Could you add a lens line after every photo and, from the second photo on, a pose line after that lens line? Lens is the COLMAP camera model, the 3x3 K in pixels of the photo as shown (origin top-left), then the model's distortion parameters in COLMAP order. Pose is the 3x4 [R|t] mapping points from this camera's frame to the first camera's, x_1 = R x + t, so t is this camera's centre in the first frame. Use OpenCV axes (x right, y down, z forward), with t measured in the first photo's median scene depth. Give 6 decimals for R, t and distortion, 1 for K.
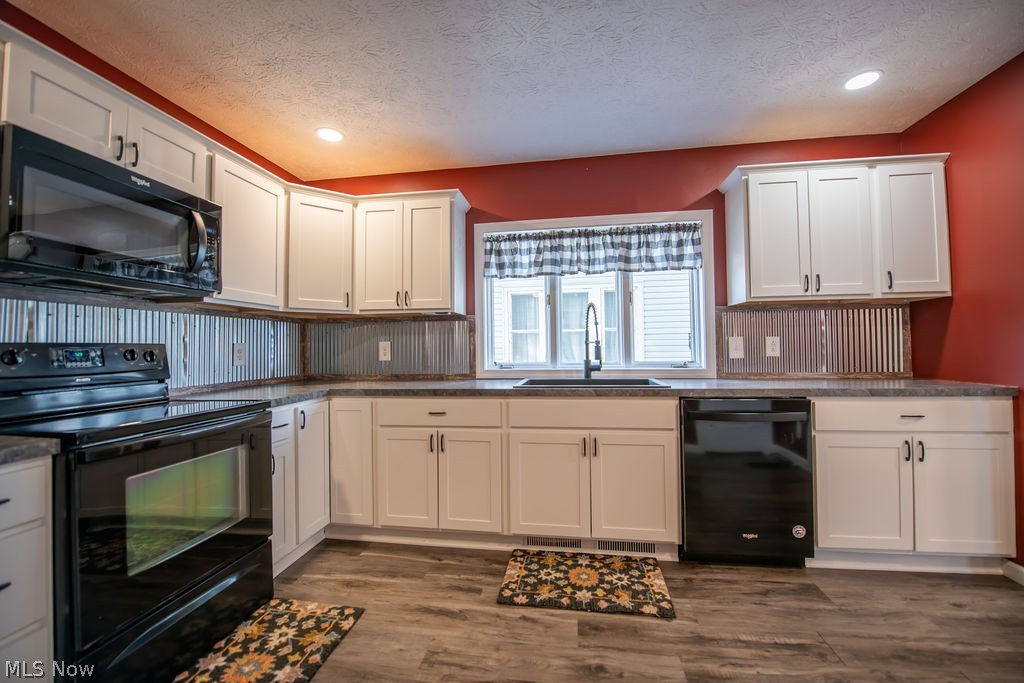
lens RADIAL K [[406.8, 0, 513.7], [0, 406.8, 336.5], [0, 0, 1]] dist [-0.014567, -0.002848]
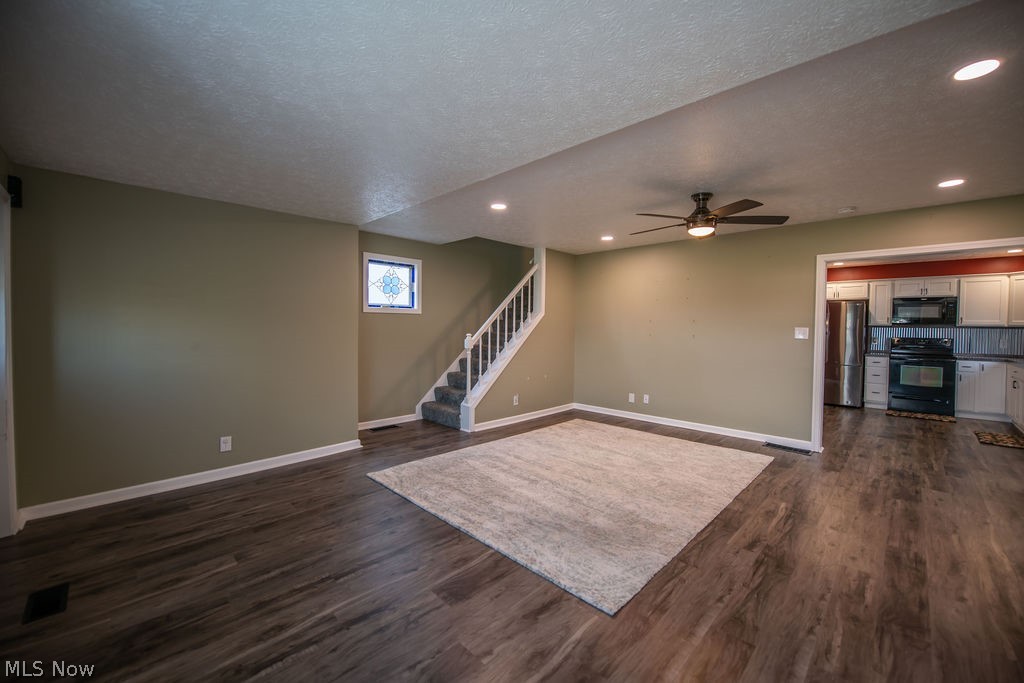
lens RADIAL K [[406.8, 0, 513.7], [0, 406.8, 336.5], [0, 0, 1]] dist [-0.014567, -0.002848]
pose [[-0.589590, 0.026959, -0.807253, 3.358573], [0.017879, 0.999634, 0.020326, -0.112878], [0.807505, -0.002449, -0.589856, 0.006562]]
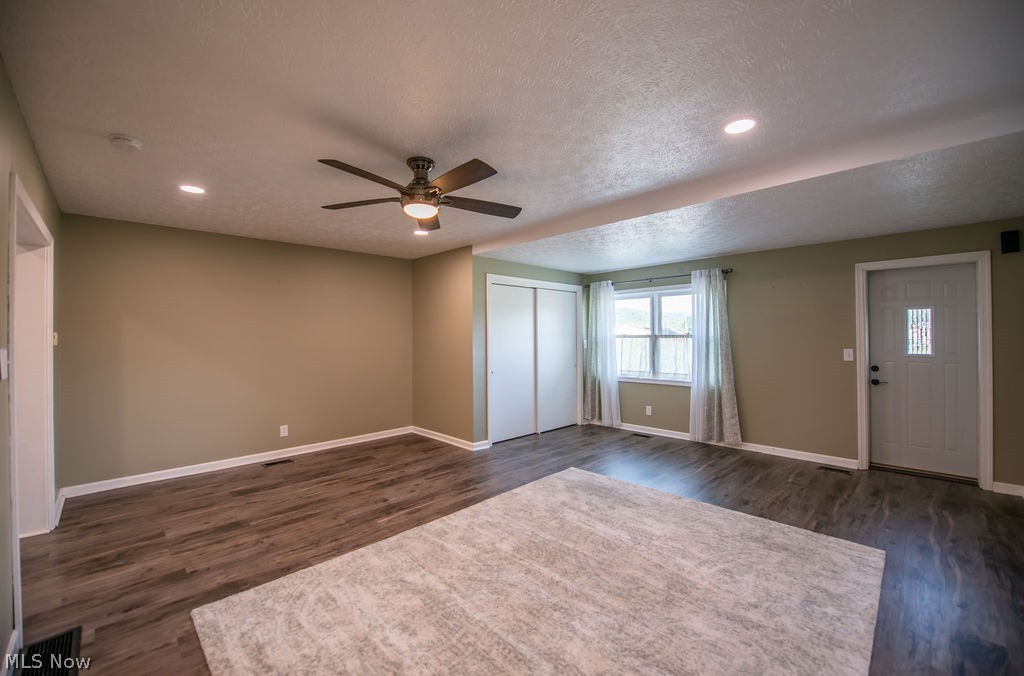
lens RADIAL K [[410.3, 0, 514.2], [0, 410.3, 333.9], [0, 0, 1]] dist [-0.010103, -0.005651]
pose [[0.598257, 0.011314, 0.801224, 0.964616], [-0.020181, 0.999796, 0.000950, -0.139982], [-0.801050, -0.016738, 0.598363, -1.195114]]
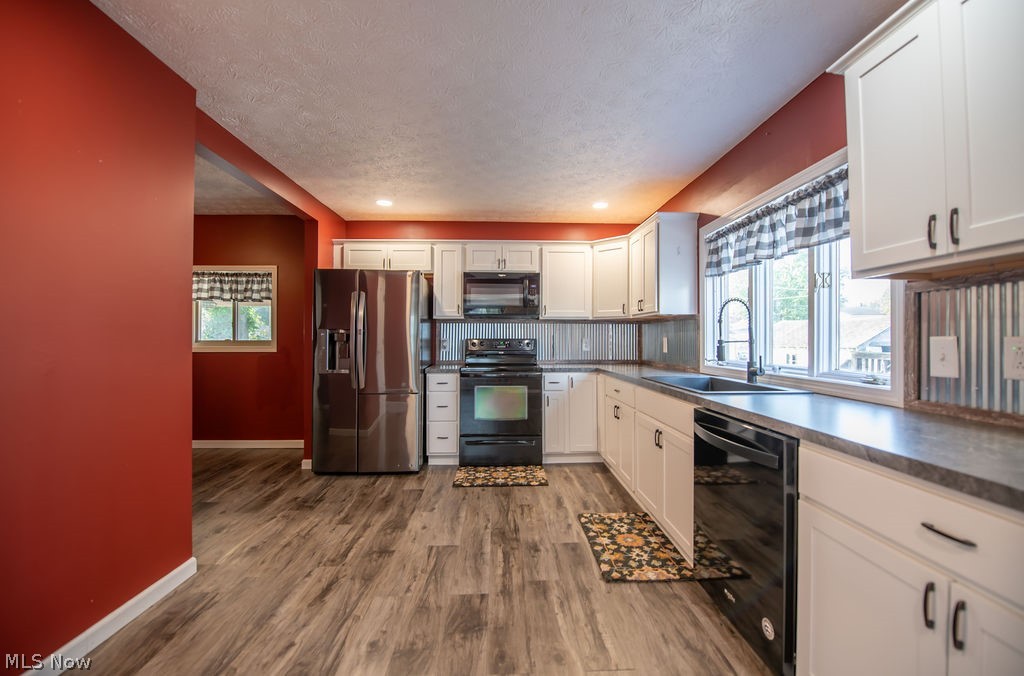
lens RADIAL K [[410.3, 0, 514.2], [0, 410.3, 333.9], [0, 0, 1]] dist [-0.010103, -0.005651]
pose [[0.185853, 0.001616, -0.982576, 1.123047], [0.021730, 0.999747, 0.005754, -0.020813], [0.982337, -0.022421, 0.185770, 0.401366]]
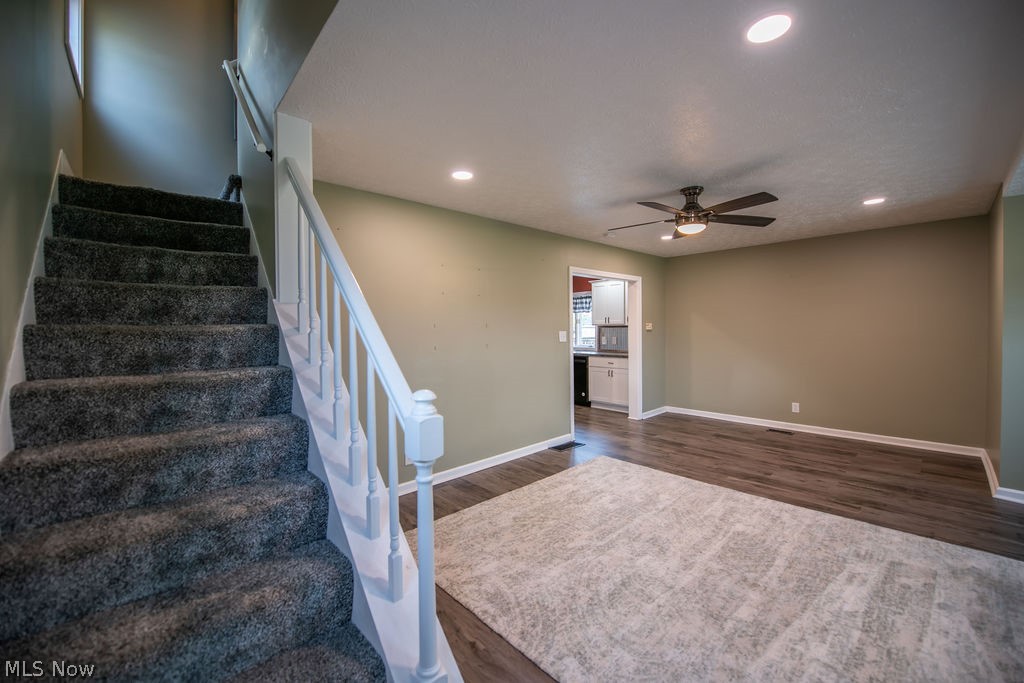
lens RADIAL K [[406.8, 0, 513.7], [0, 406.8, 336.5], [0, 0, 1]] dist [-0.014567, -0.002848]
pose [[0.781348, 0.015980, -0.623891, 2.097530], [0.018841, 0.998613, 0.049173, -0.173352], [0.623811, -0.050176, 0.779963, -1.813386]]
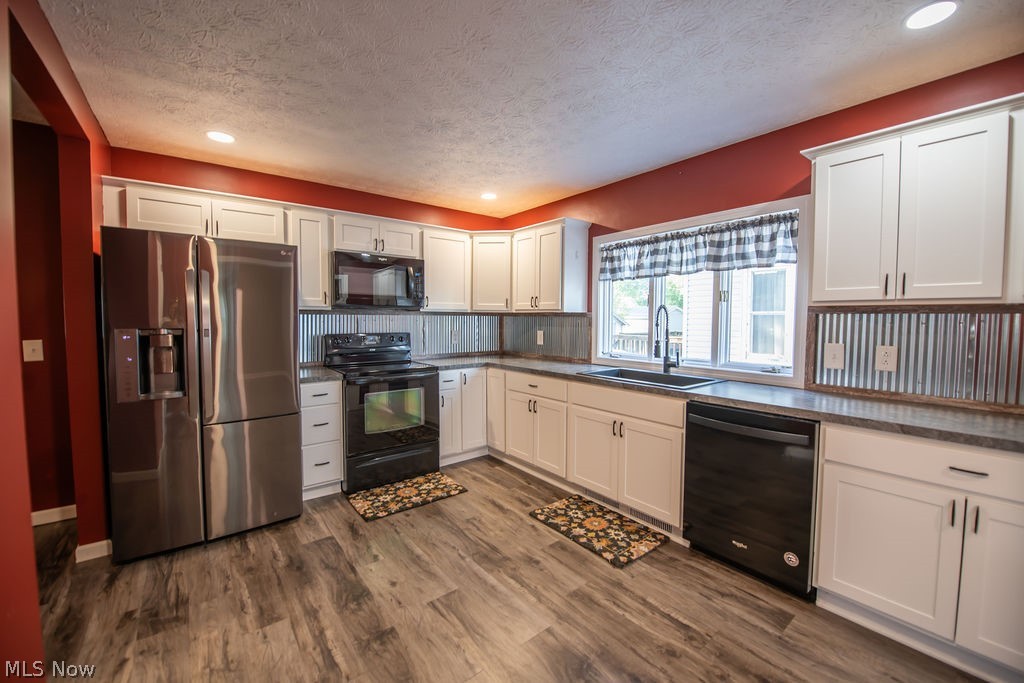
lens RADIAL K [[406.8, 0, 513.7], [0, 406.8, 336.5], [0, 0, 1]] dist [-0.014567, -0.002848]
pose [[0.730303, 0.046866, -0.681513, 0.735777], [0.004311, 0.997308, 0.073203, -0.090918], [0.683109, -0.056398, 0.728135, -0.084483]]
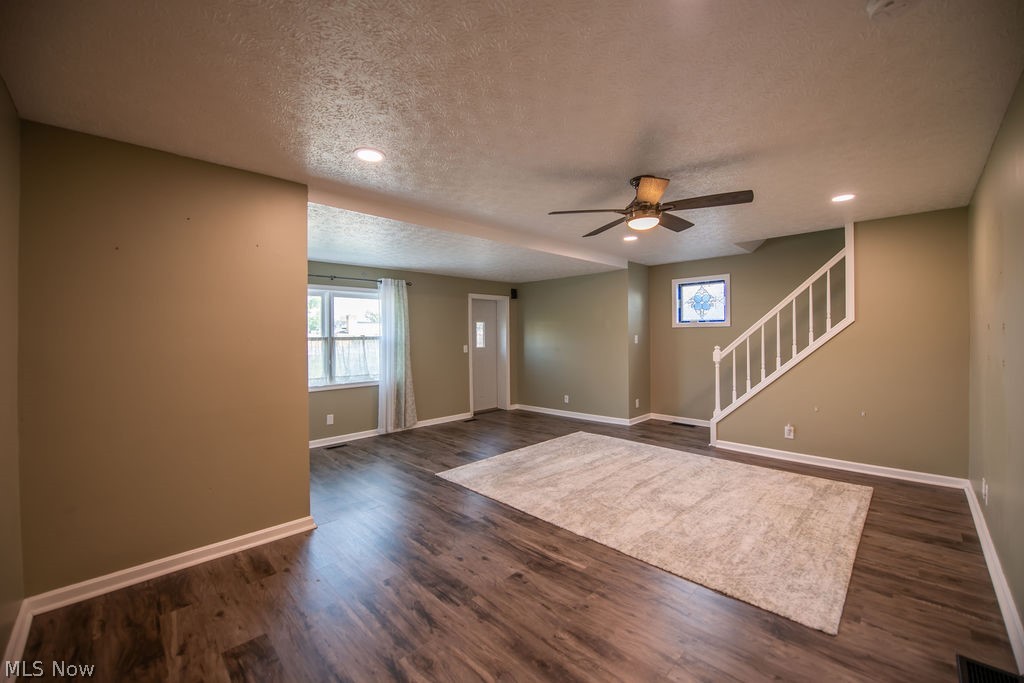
lens RADIAL K [[406.8, 0, 513.7], [0, 406.8, 336.5], [0, 0, 1]] dist [-0.014567, -0.002848]
pose [[-0.802228, 0.017180, 0.596771, 1.283239], [0.003799, 0.999713, -0.023673, -0.093031], [-0.597006, -0.016724, -0.802063, 0.900990]]
